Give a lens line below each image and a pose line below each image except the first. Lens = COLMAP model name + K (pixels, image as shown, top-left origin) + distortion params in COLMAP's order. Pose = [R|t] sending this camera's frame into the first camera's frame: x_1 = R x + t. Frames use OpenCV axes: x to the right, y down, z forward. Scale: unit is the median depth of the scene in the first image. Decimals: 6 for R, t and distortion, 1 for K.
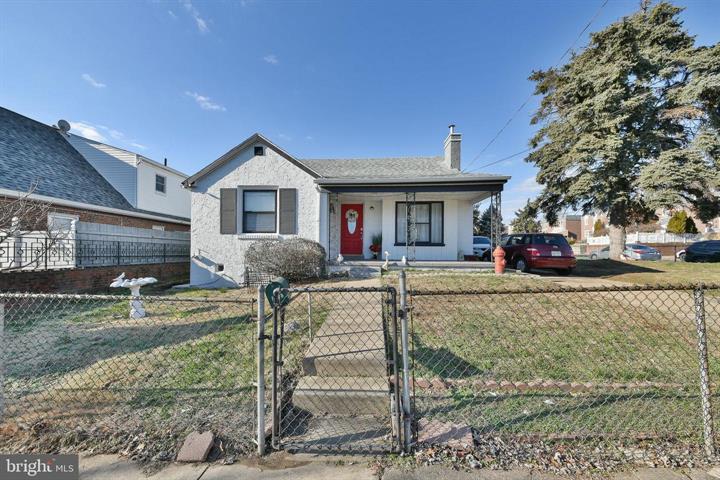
lens RADIAL K [[238.8, 0, 342.0], [0, 238.8, 253.5], [0, 0, 1]] dist [0.000625, -0.000011]
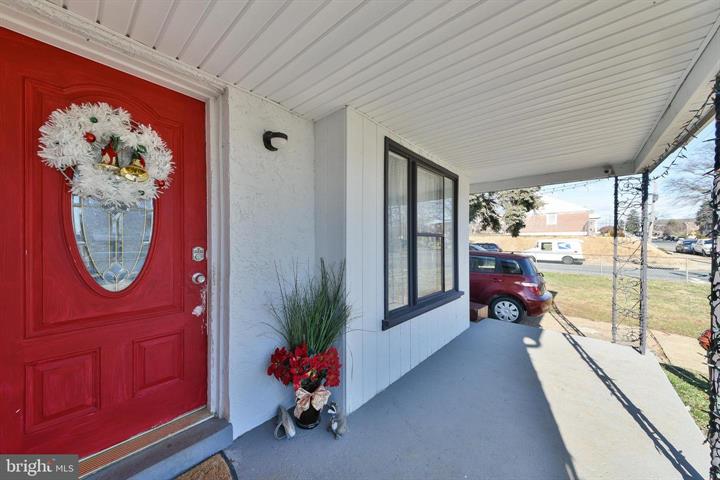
lens RADIAL K [[256.5, 0, 348.8], [0, 256.5, 241.6], [0, 0, 1]] dist [0.000479, 0.000004]
pose [[0.606325, -0.008963, 0.795167, 0.006927], [0.011228, 0.999933, 0.002709, -0.136324], [-0.795138, 0.007285, 0.606385, 1.010461]]
